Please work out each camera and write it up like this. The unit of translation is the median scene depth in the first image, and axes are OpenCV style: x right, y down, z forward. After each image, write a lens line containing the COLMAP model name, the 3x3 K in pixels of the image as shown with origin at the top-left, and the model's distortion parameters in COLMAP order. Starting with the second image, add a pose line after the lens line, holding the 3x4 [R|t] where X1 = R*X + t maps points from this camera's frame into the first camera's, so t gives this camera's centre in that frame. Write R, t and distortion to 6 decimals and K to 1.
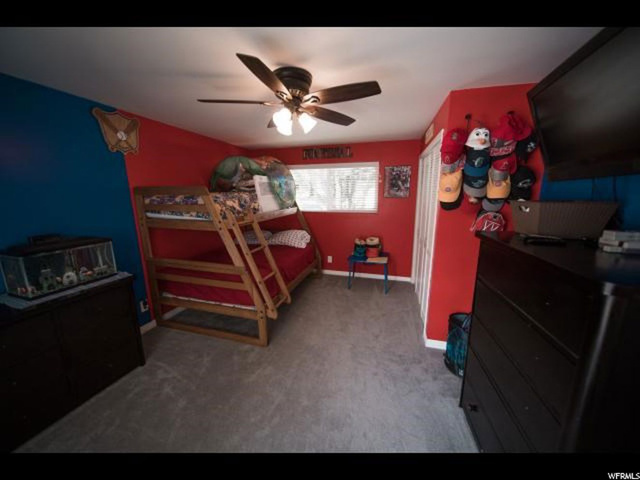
lens RADIAL K [[233.8, 0, 319.4], [0, 233.8, 240.8], [0, 0, 1]] dist [-0.000480, -0.000047]
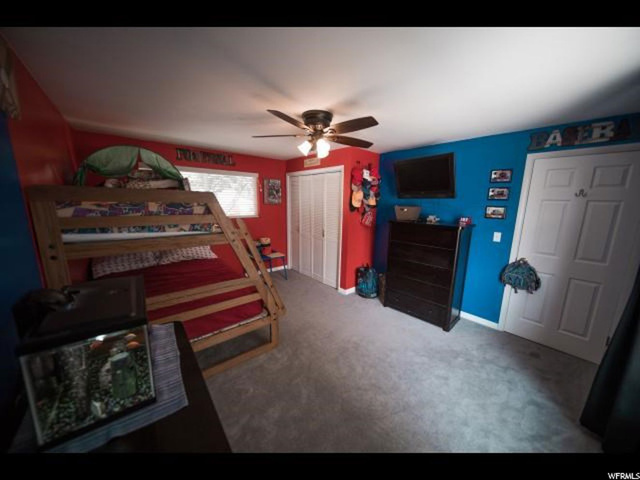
lens RADIAL K [[221.9, 0, 321.4], [0, 221.9, 240.6], [0, 0, 1]] dist [-0.000586, -0.000133]
pose [[0.546591, -0.137121, 0.826097, -0.856825], [0.147291, 0.986865, 0.066350, -0.052453], [-0.824344, 0.085410, 0.559609, 0.228100]]
